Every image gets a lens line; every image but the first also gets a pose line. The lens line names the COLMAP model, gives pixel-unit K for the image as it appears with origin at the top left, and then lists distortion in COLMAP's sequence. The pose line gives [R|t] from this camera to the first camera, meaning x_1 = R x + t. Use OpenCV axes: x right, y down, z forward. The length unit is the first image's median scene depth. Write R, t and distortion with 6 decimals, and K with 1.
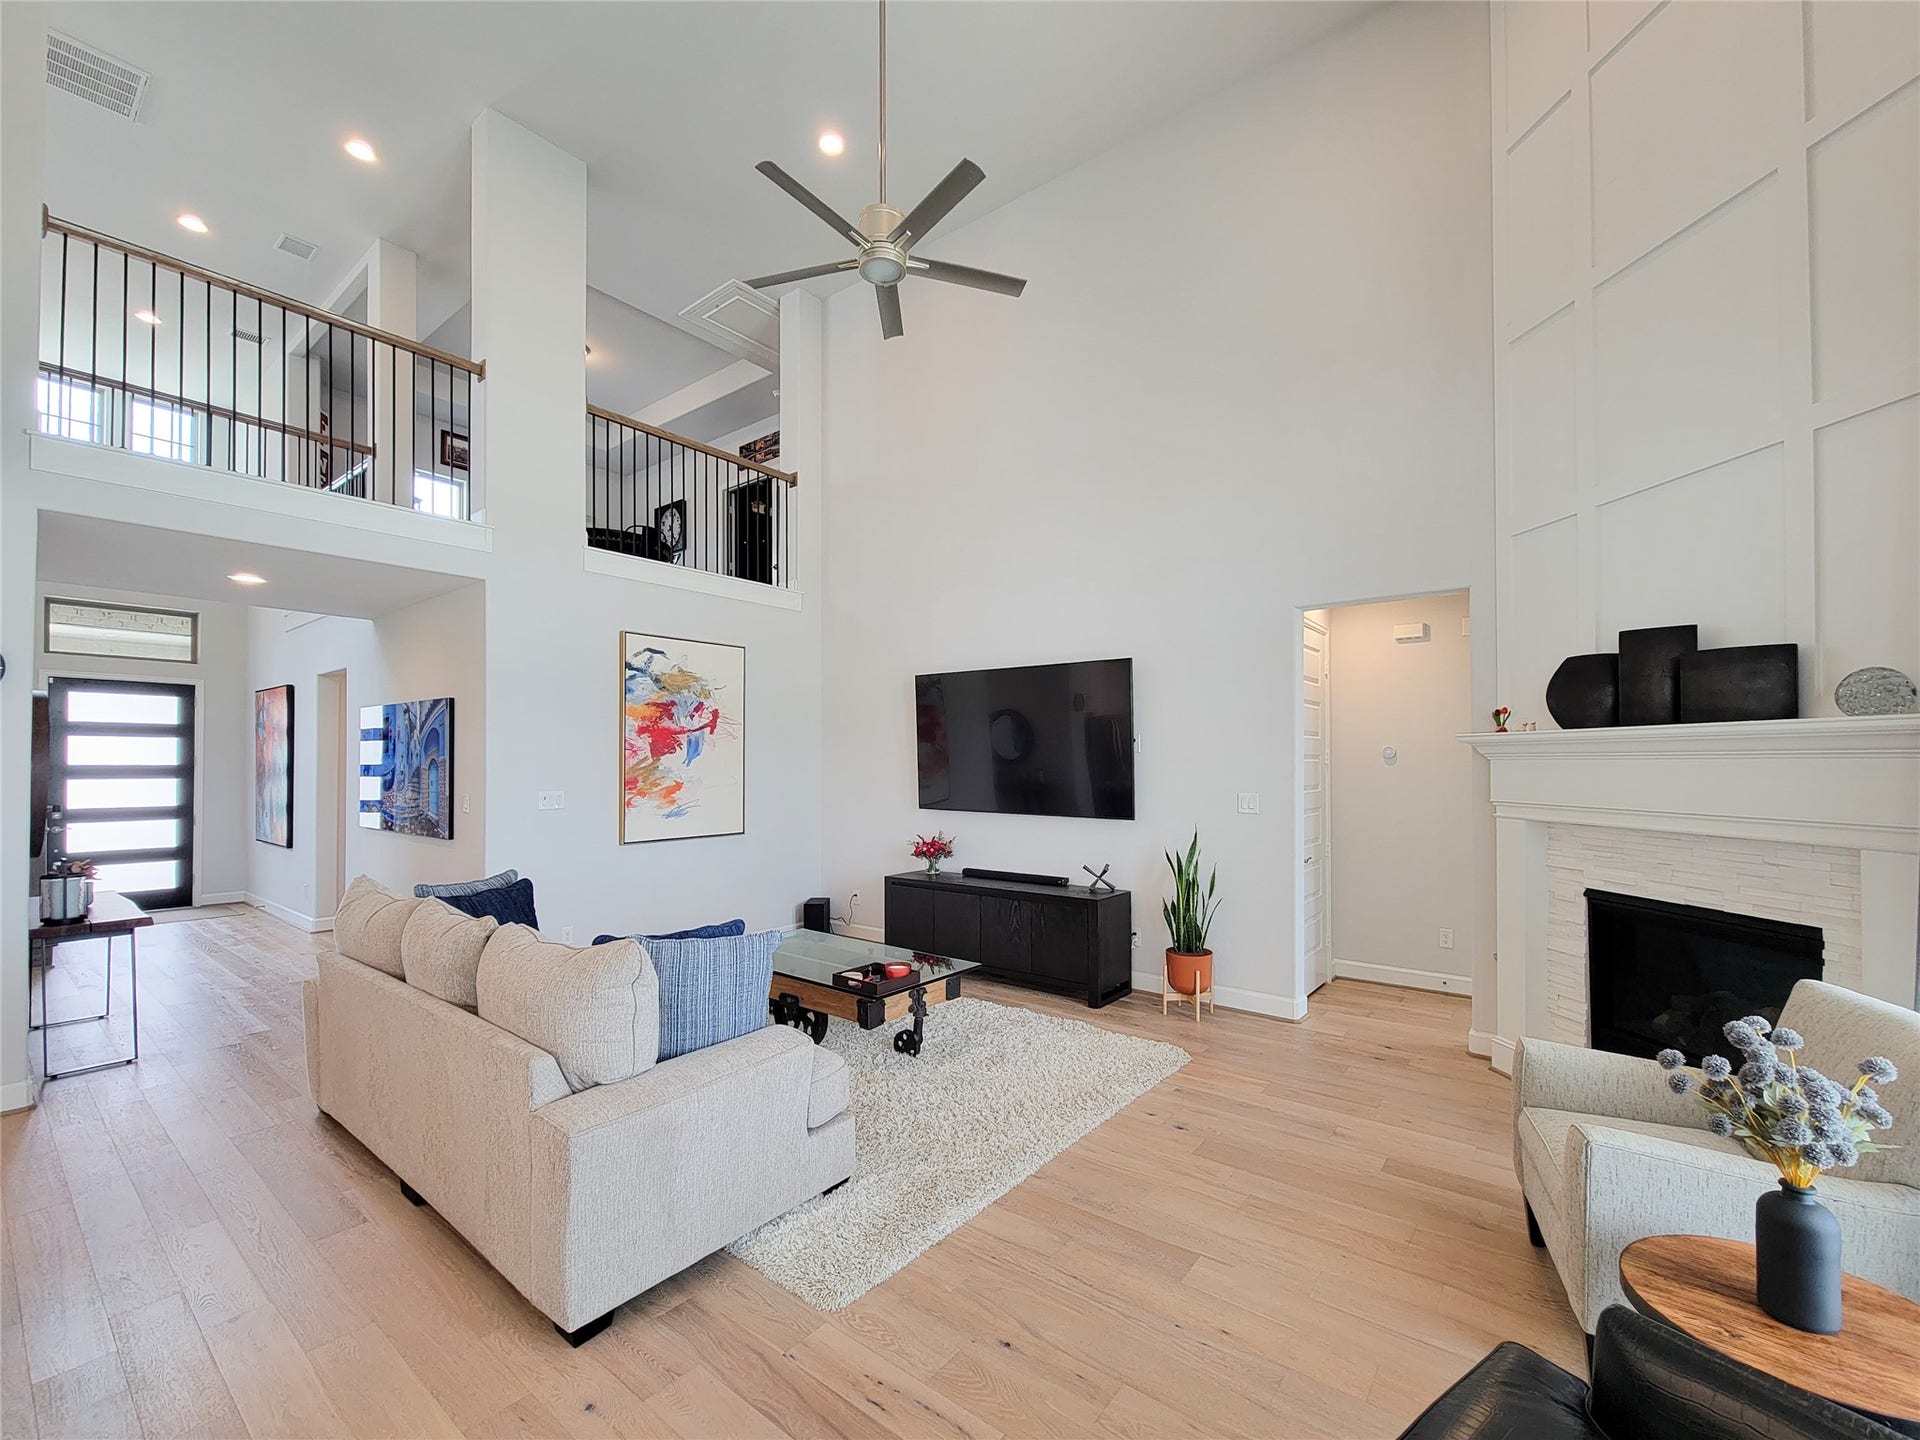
lens RADIAL K [[789.0, 0, 966.0], [0, 789.0, 757.3], [0, 0, 1]] dist [0.001069, 0.000038]
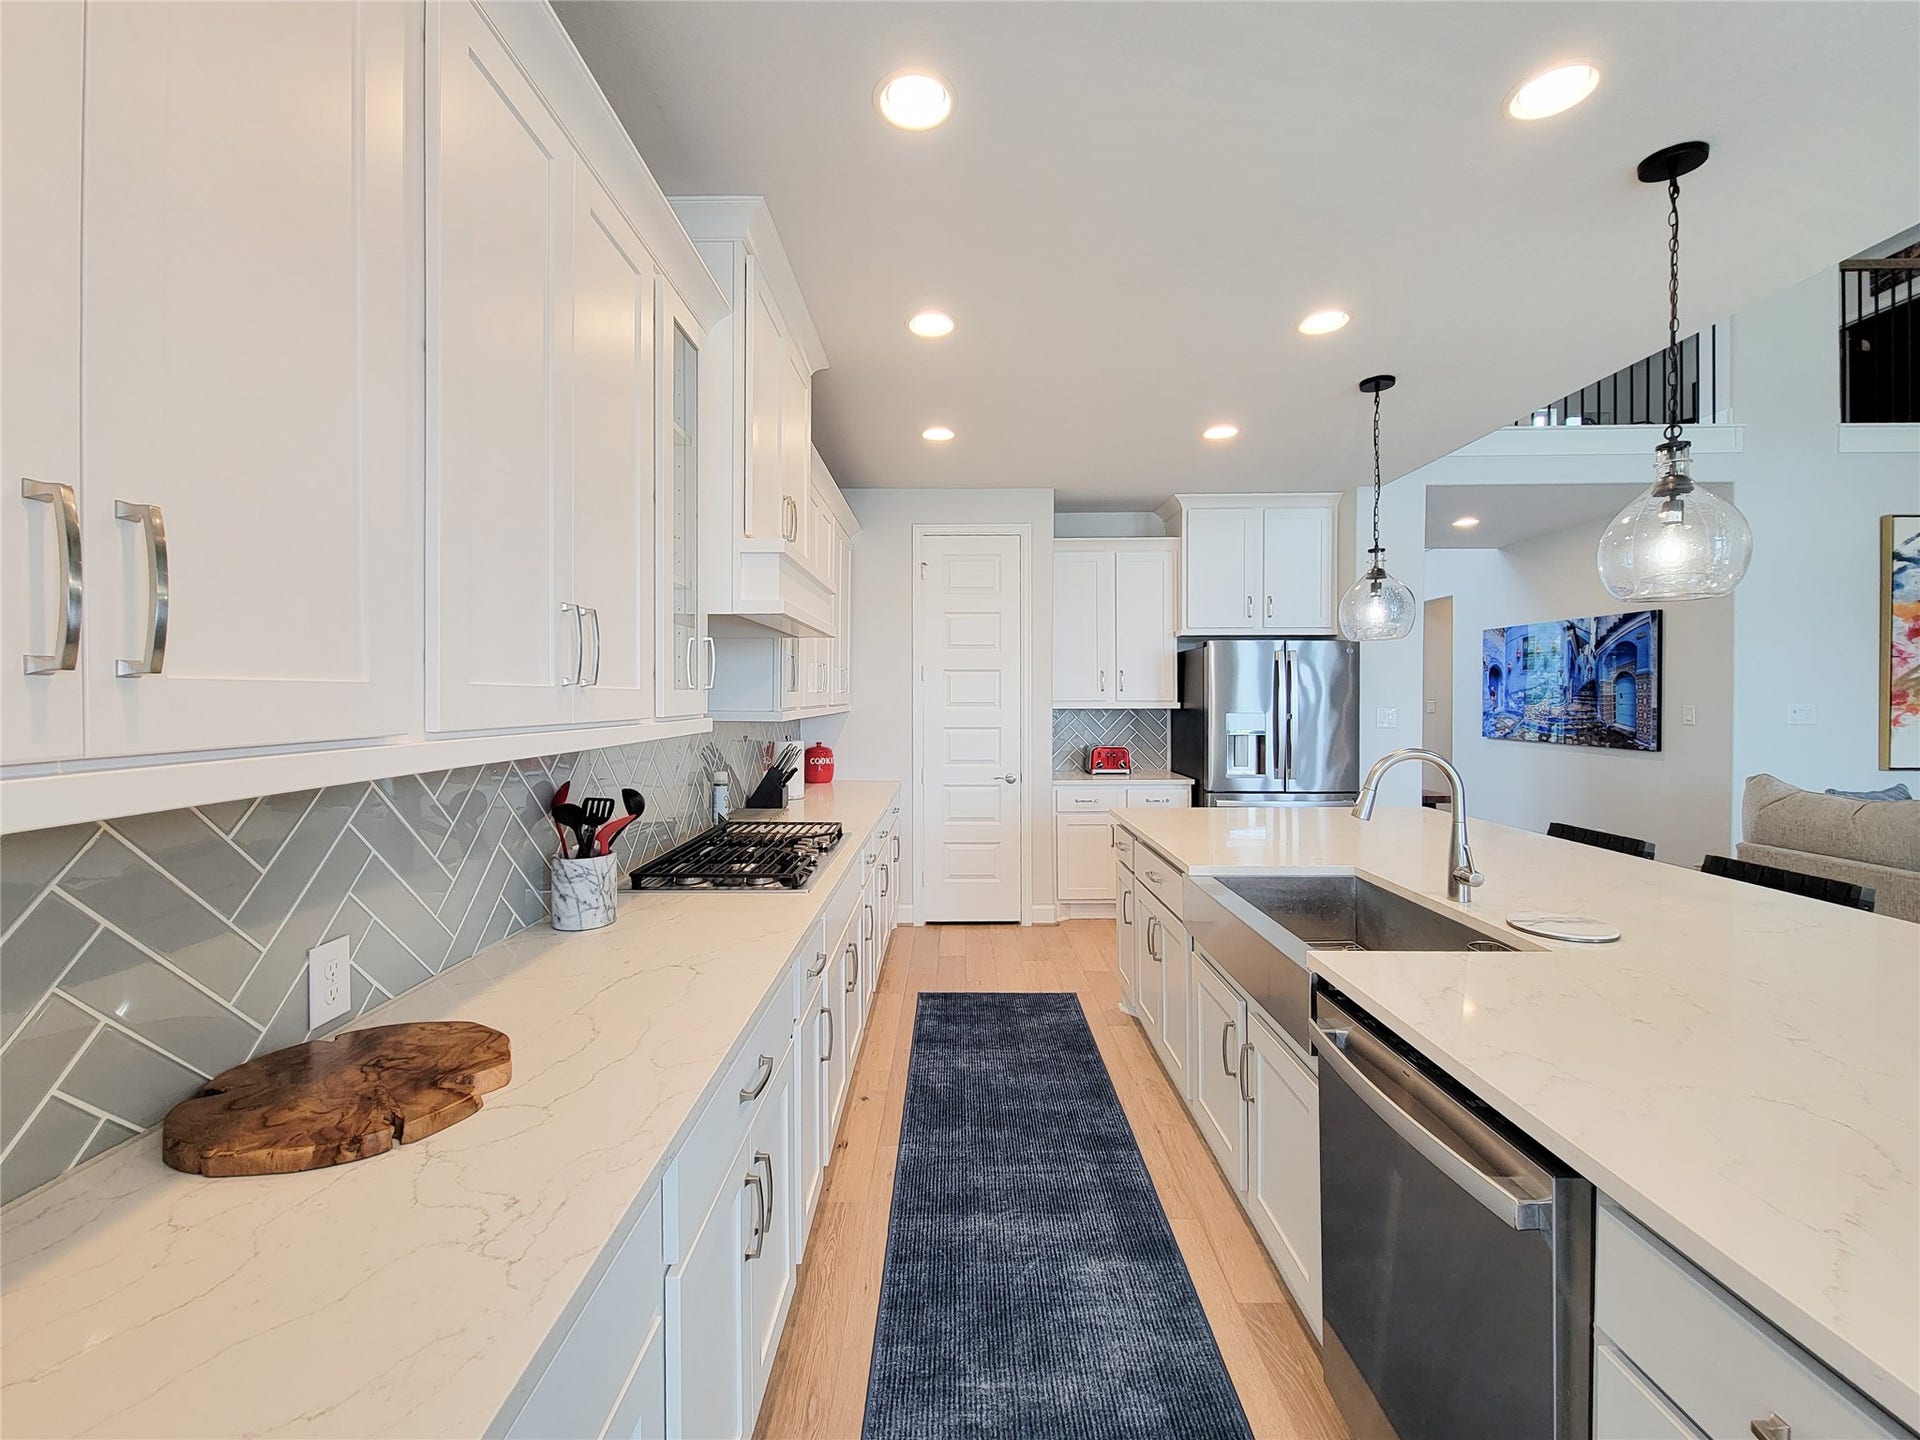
lens RADIAL K [[806.4, 0, 953.7], [0, 806.4, 699.5], [0, 0, 1]] dist [-0.001878, -0.000668]
pose [[0.605697, 0.005160, -0.795679, -0.342279], [0.006893, 0.999907, 0.011732, 0.017843], [0.795666, -0.012591, 0.605605, -0.296970]]
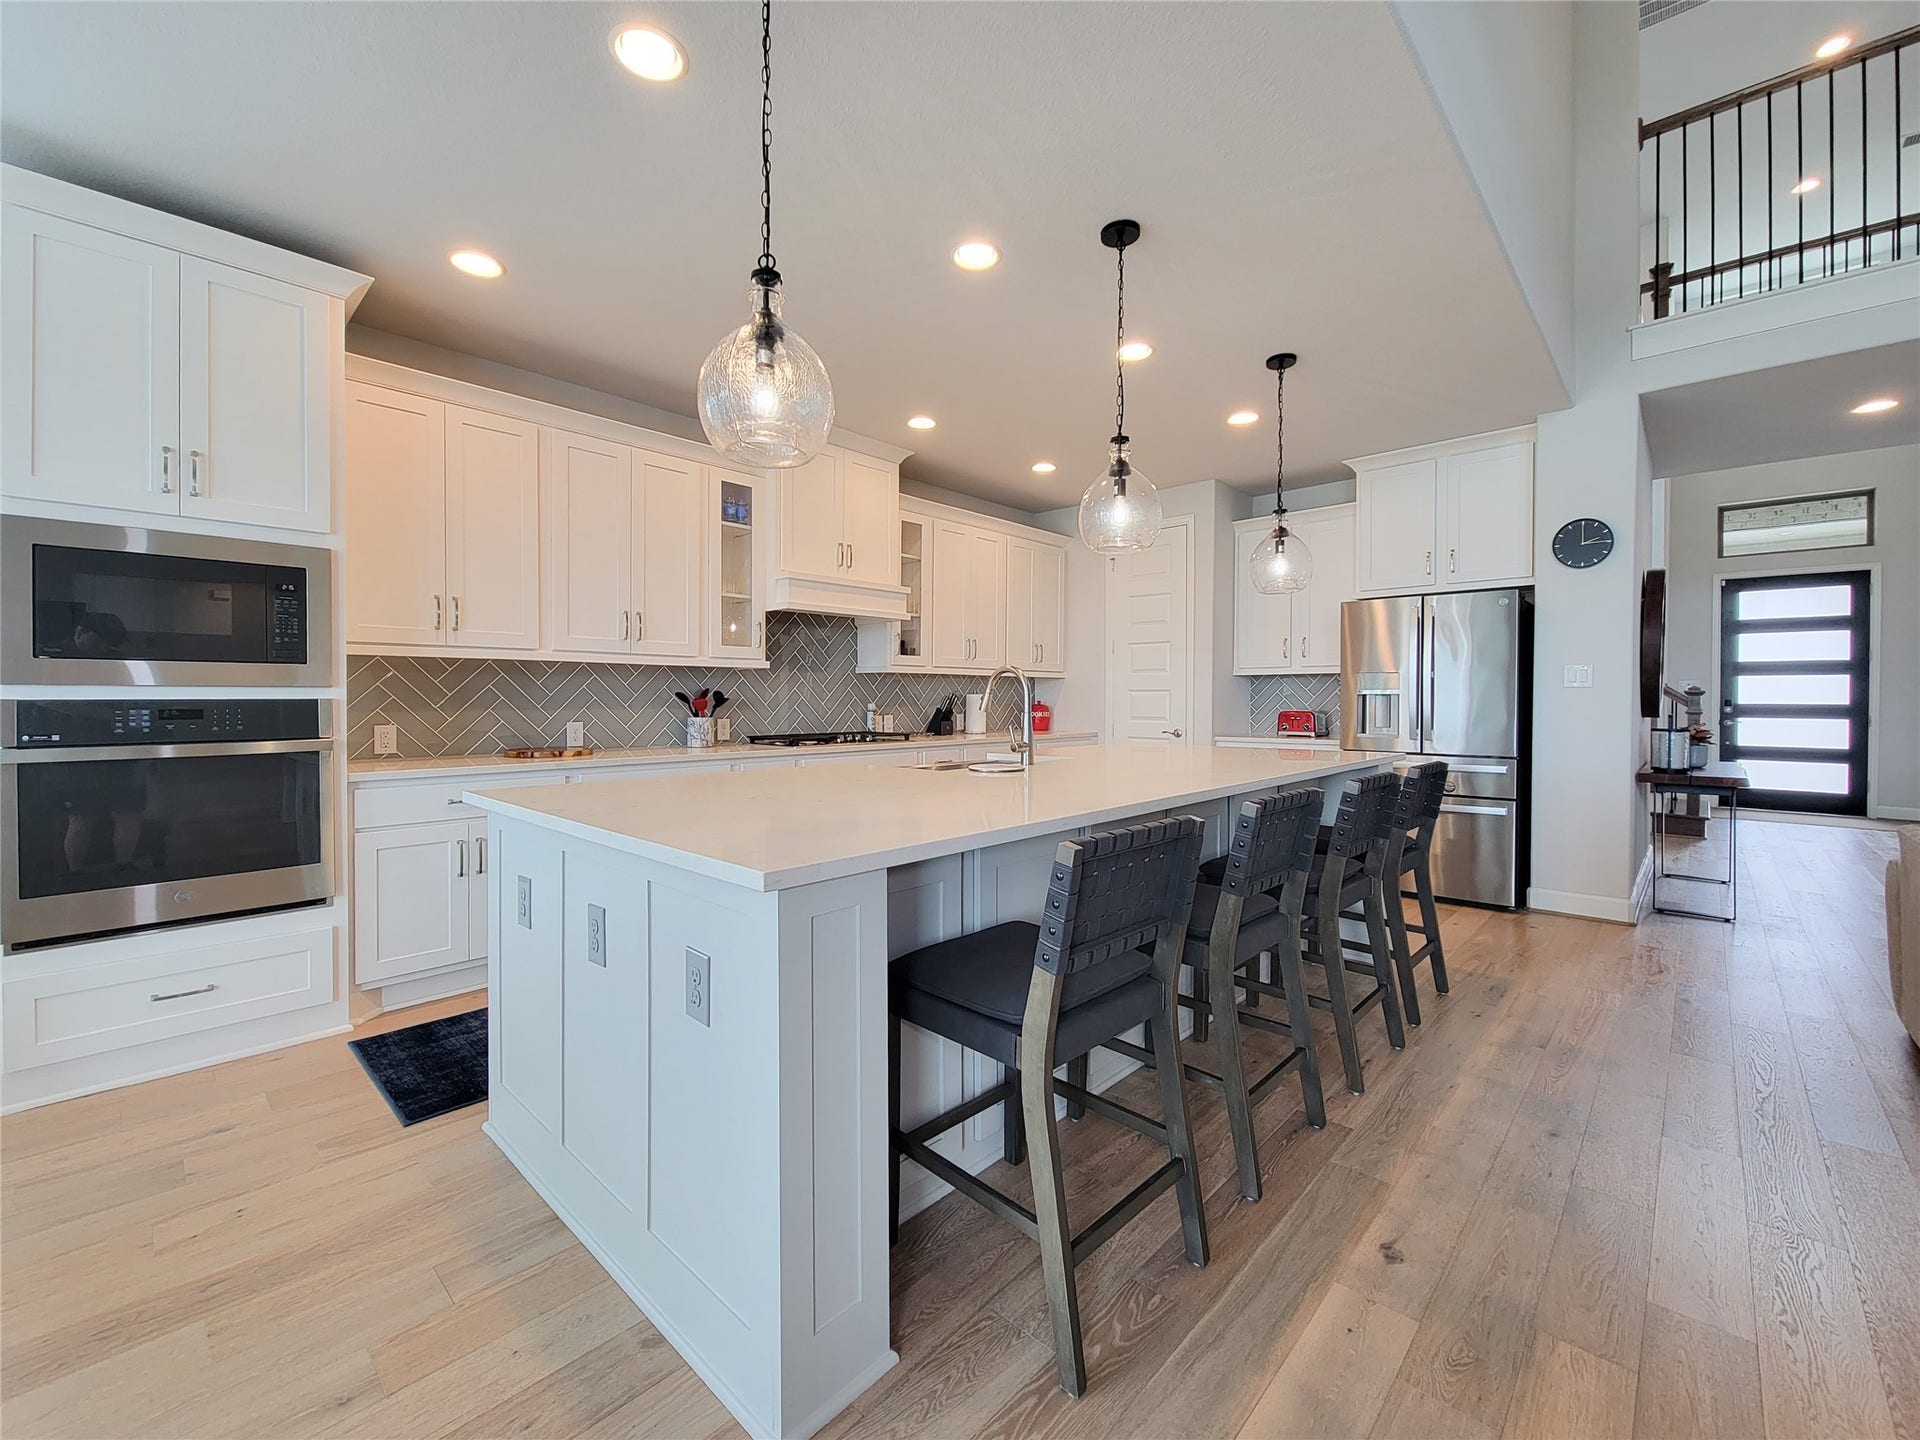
lens RADIAL K [[802.1, 0, 953.1], [0, 802.1, 703.8], [0, 0, 1]] dist [-0.000338, -0.000483]
pose [[-0.094722, 0.008350, -0.995469, 0.033450], [0.008696, 0.999934, 0.007560, 0.065498], [0.995466, -0.007940, -0.094788, 0.082057]]
